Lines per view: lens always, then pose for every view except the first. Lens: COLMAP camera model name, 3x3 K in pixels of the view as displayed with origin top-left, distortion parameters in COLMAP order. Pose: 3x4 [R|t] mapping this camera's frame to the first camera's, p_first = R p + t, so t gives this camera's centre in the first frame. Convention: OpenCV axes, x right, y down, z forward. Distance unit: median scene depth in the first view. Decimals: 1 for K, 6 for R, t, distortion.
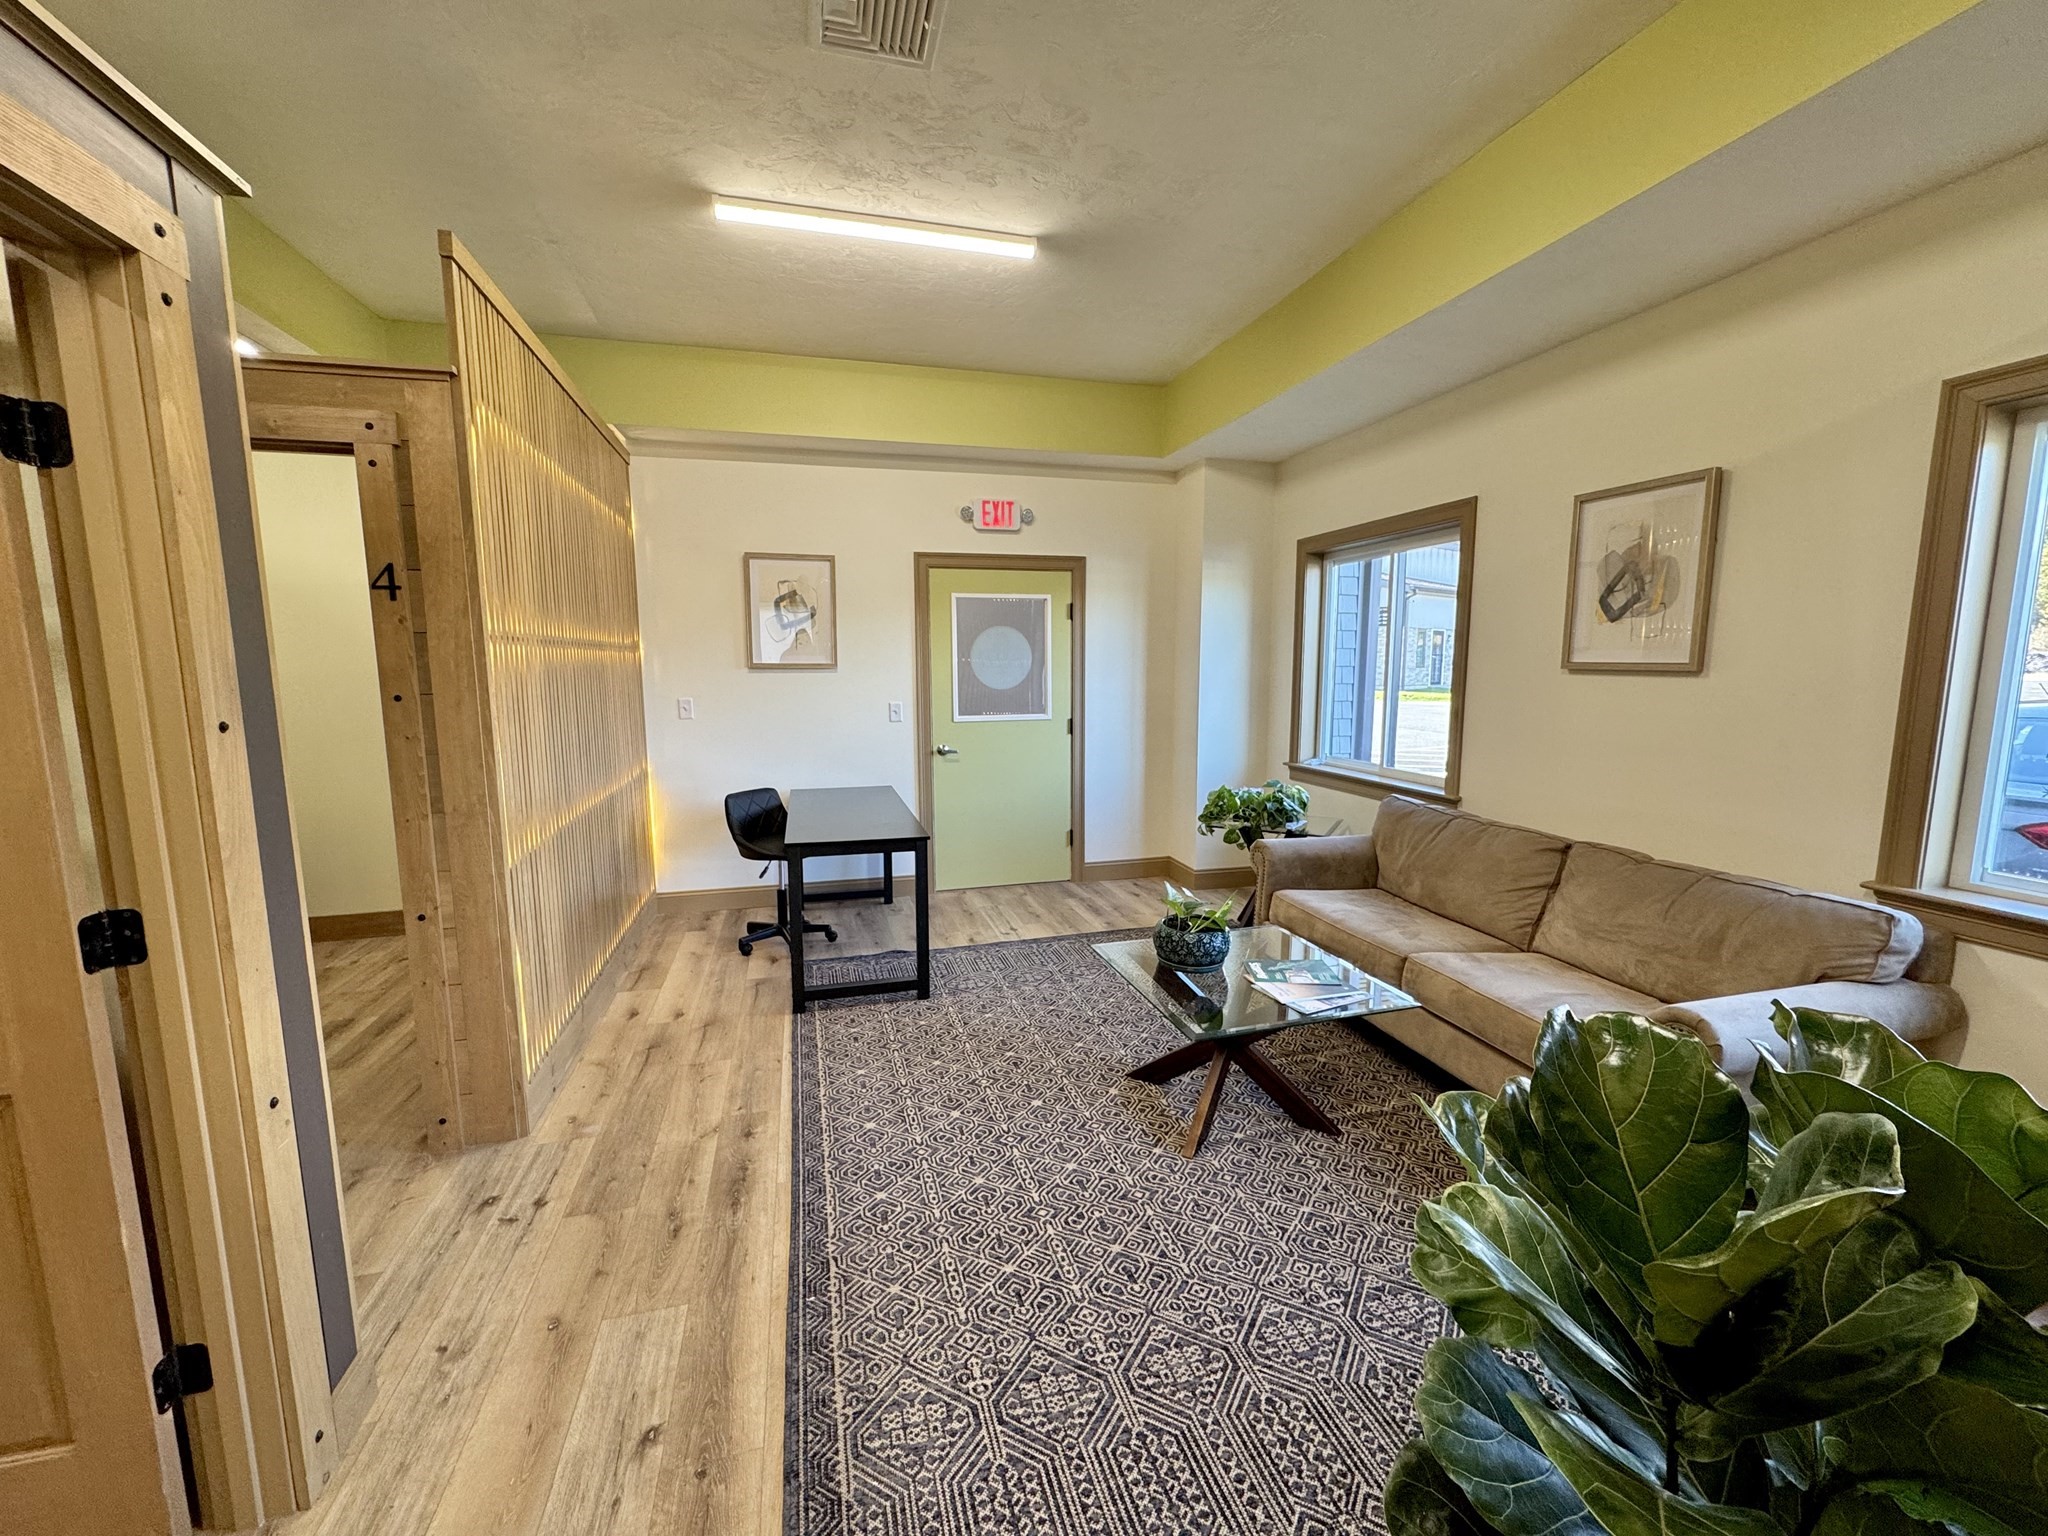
lens RADIAL K [[816.7, 0, 1025.3], [0, 816.7, 767.0], [0, 0, 1]] dist [-0.003900, 0.000331]
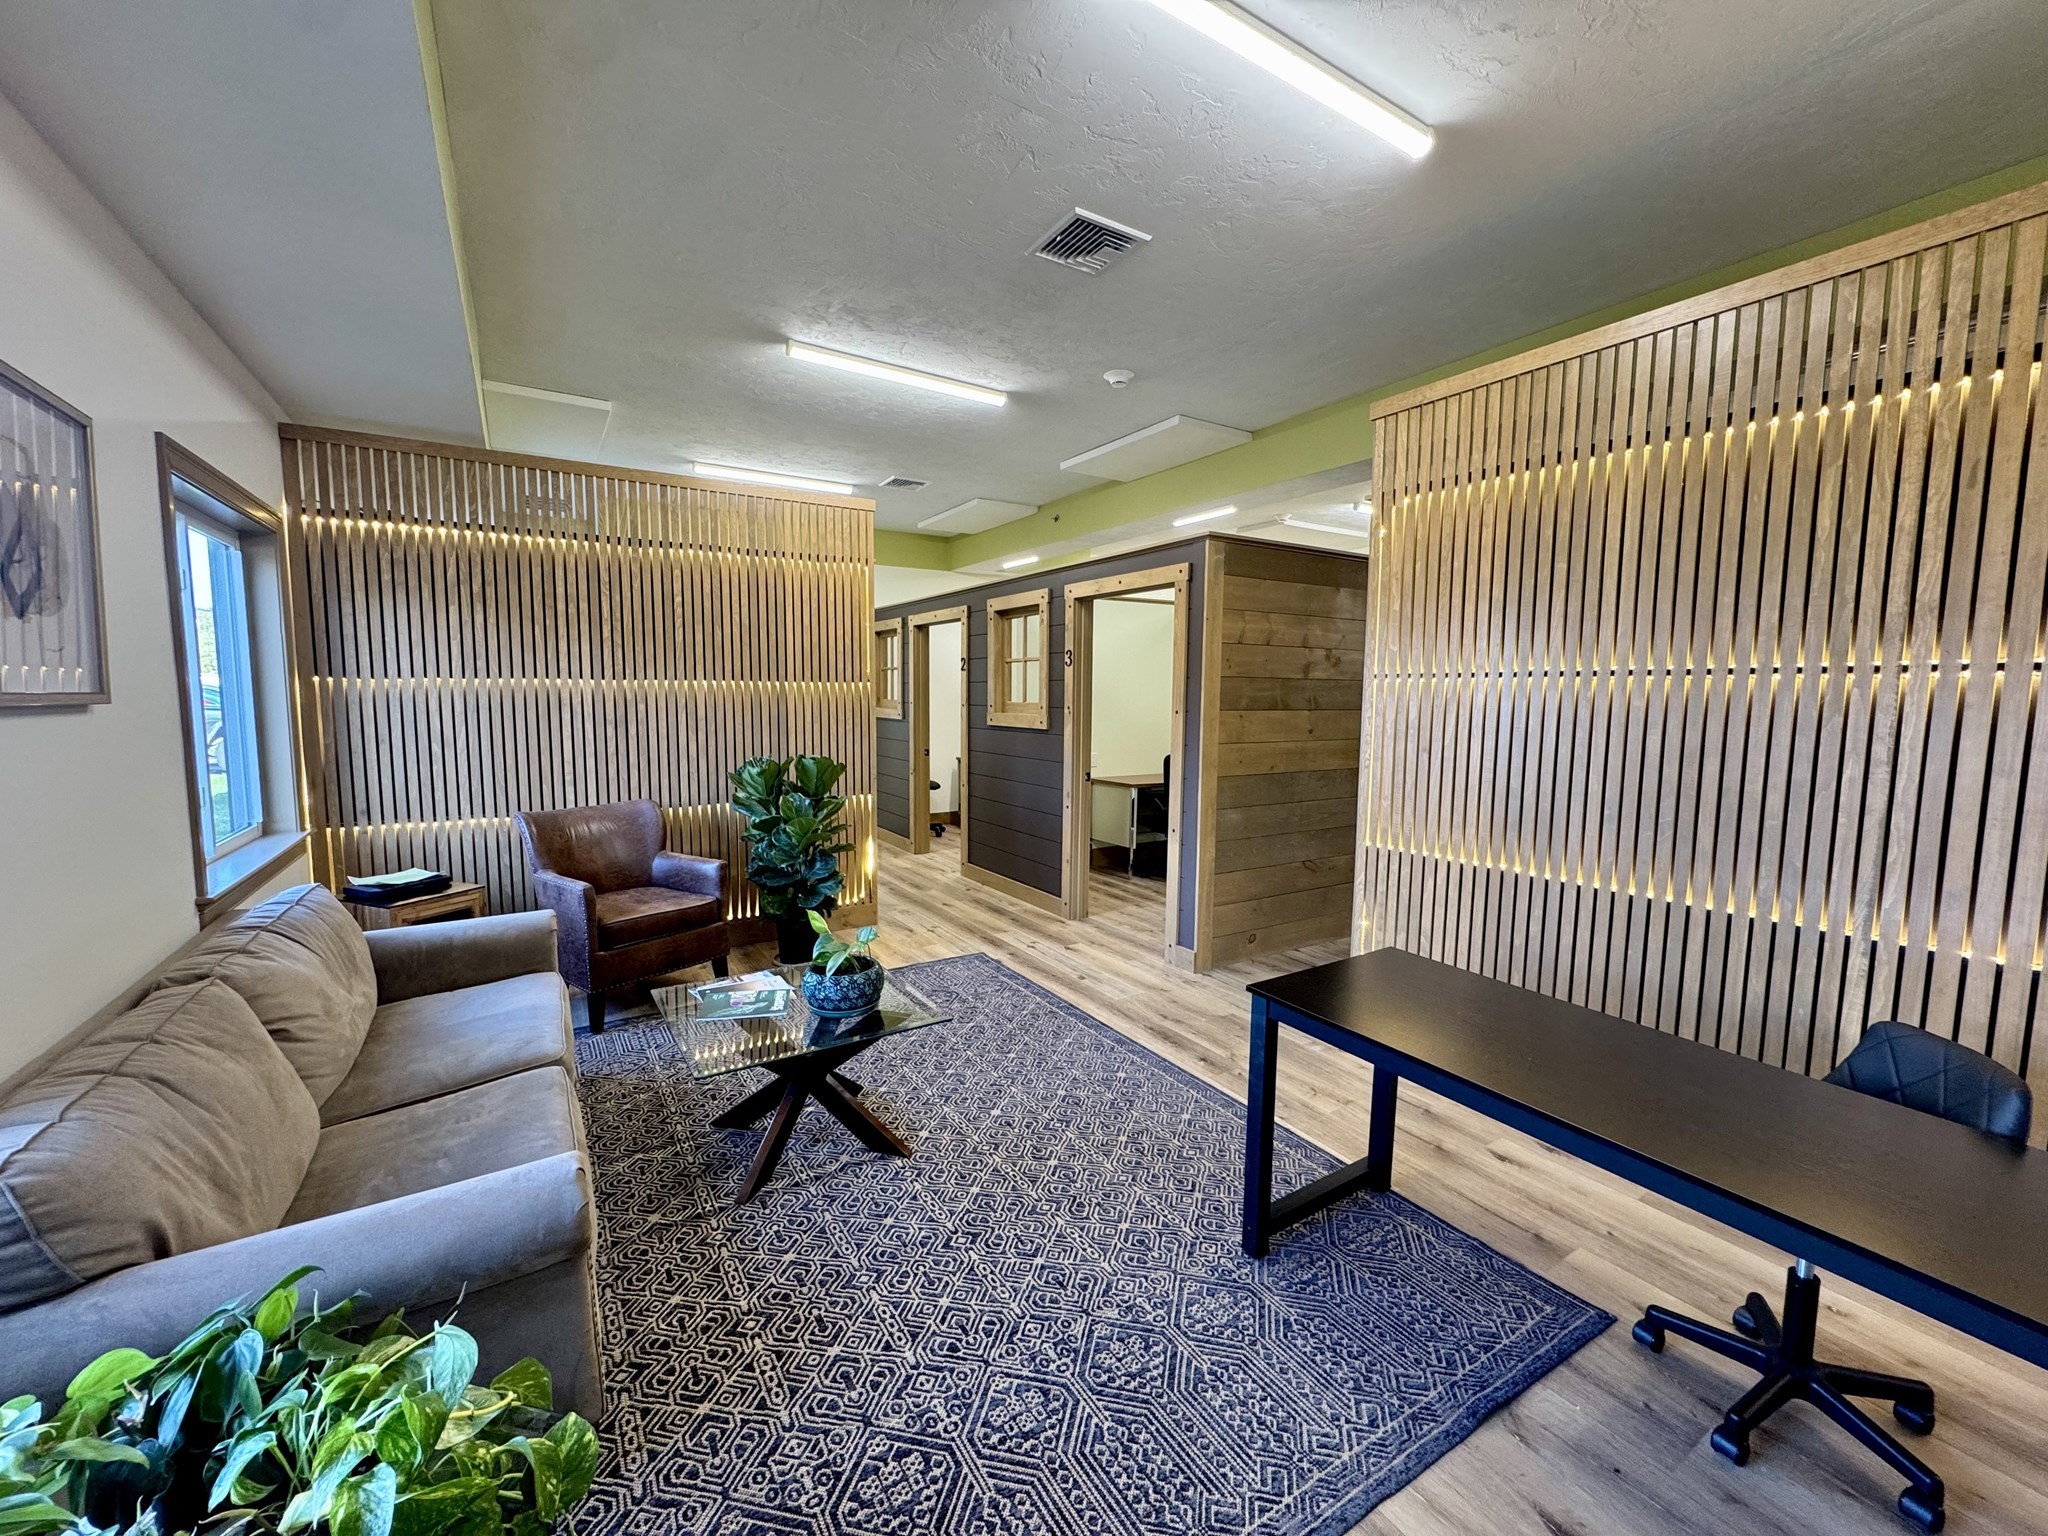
lens RADIAL K [[814.5, 0, 1026.1], [0, 814.5, 766.6], [0, 0, 1]] dist [-0.003497, 0.000187]
pose [[-0.960194, 0.023237, -0.278364, 0.232753], [-0.039286, 0.975395, 0.216937, -0.226349], [0.276556, 0.219238, -0.935656, 1.710003]]
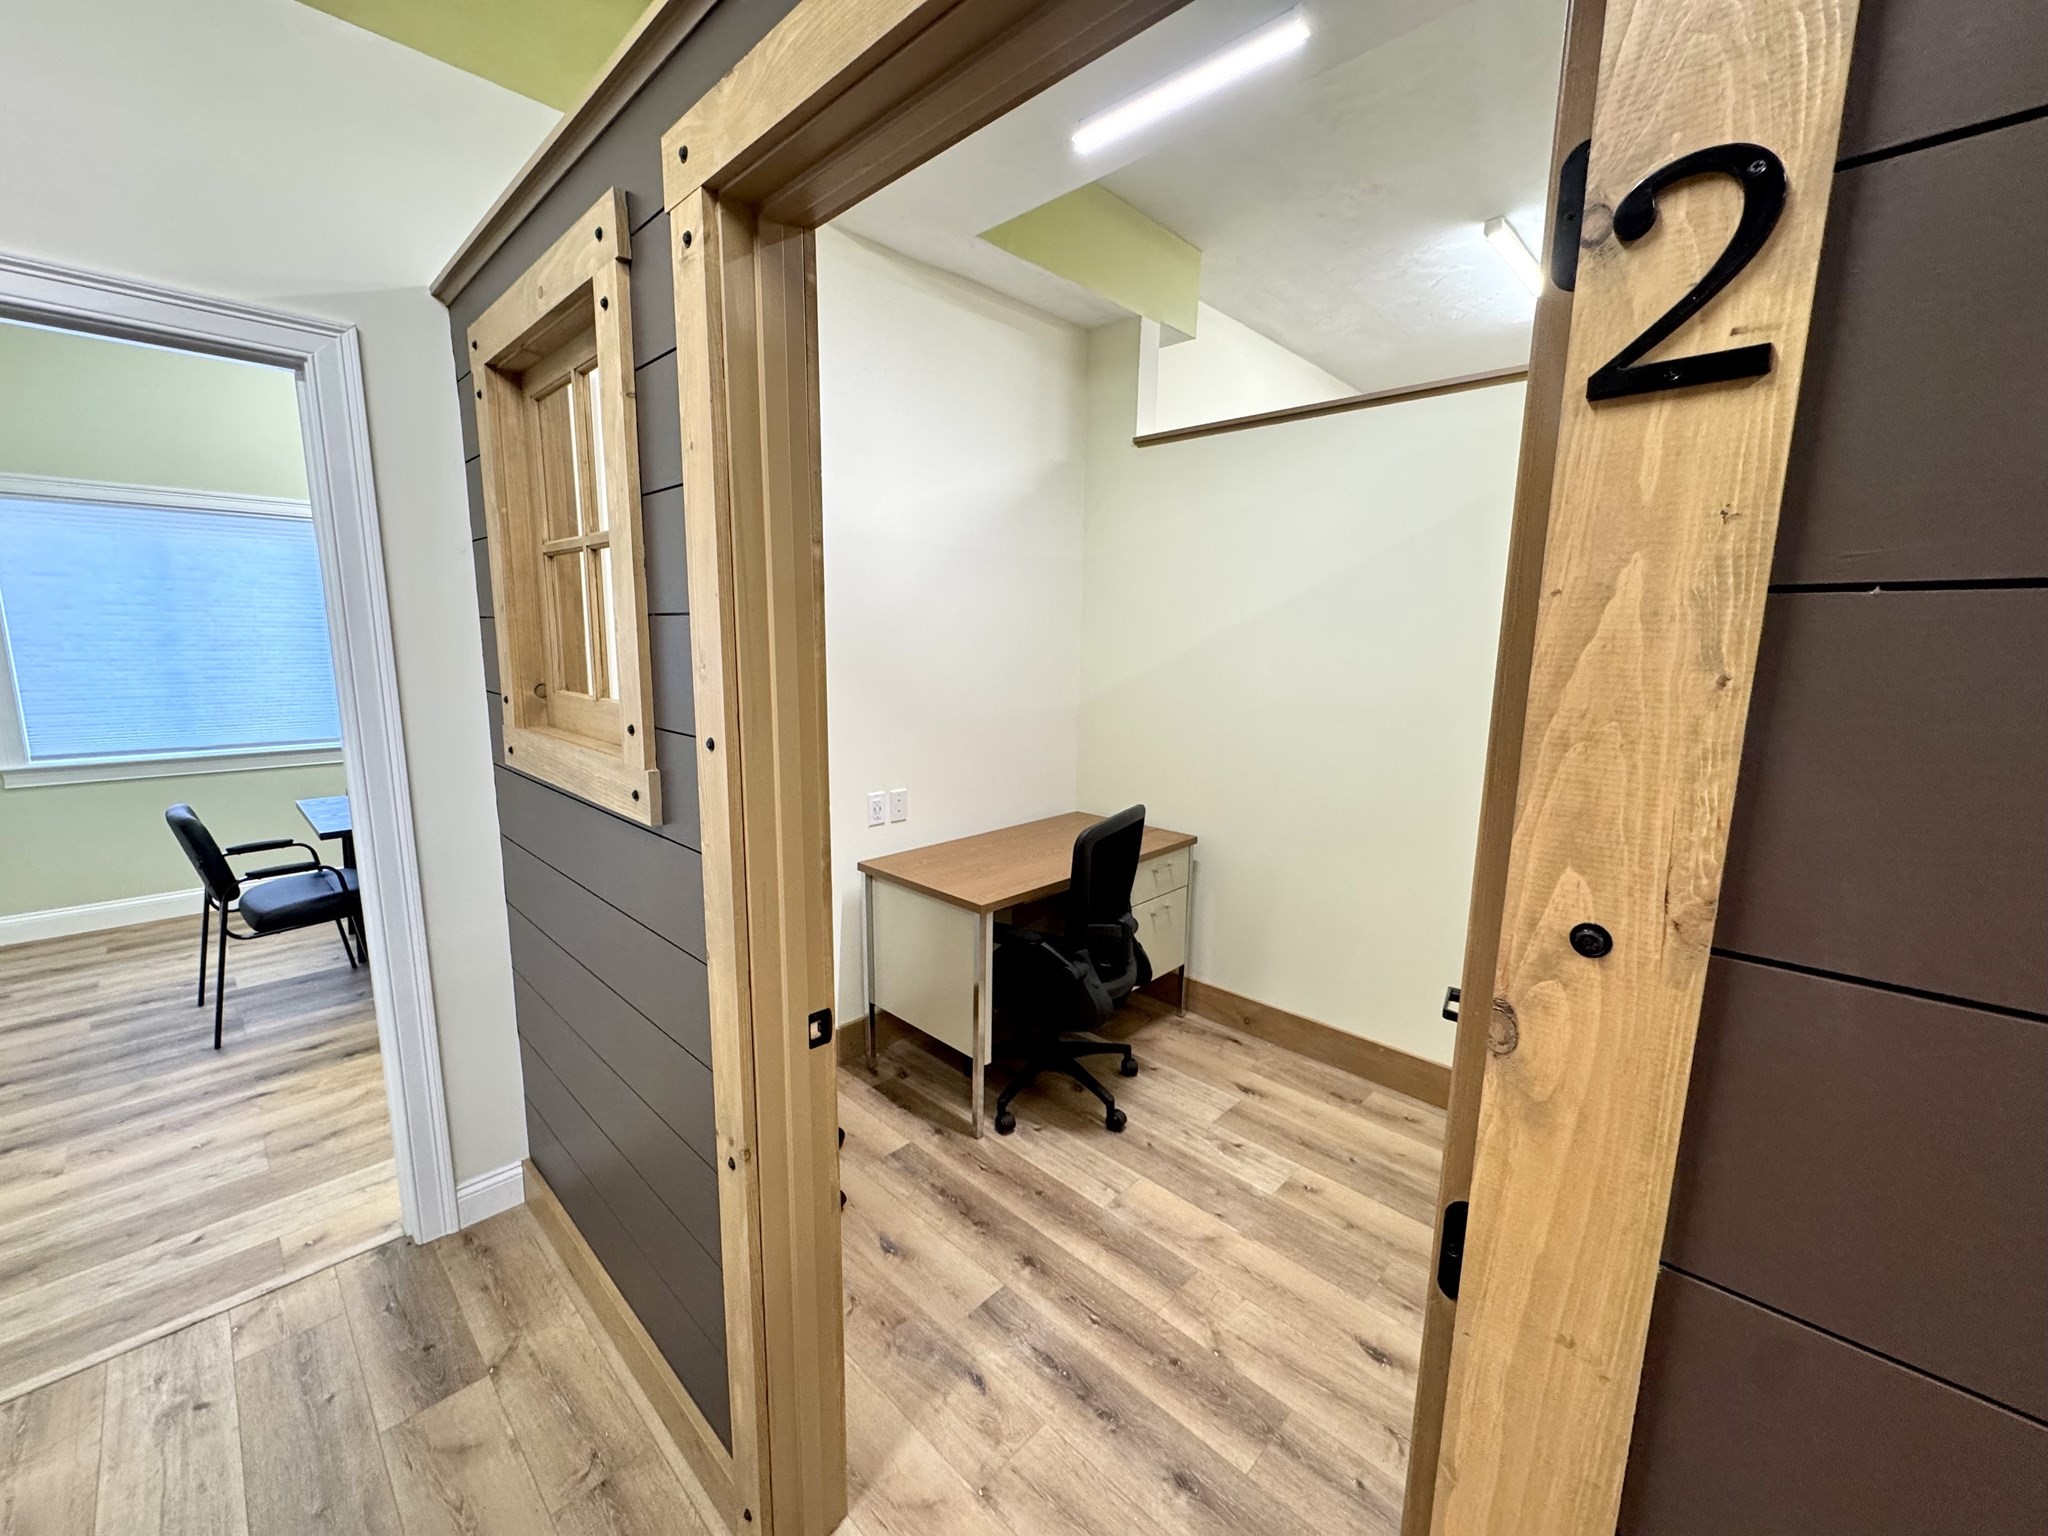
lens RADIAL K [[814.5, 0, 1026.1], [0, 814.5, 766.6], [0, 0, 1]] dist [-0.003497, 0.000187]
pose [[-0.858005, 0.075278, -0.508096, -0.049376], [-0.075581, 0.959931, 0.269852, 0.023717], [0.508050, 0.269937, -0.817936, -0.292661]]
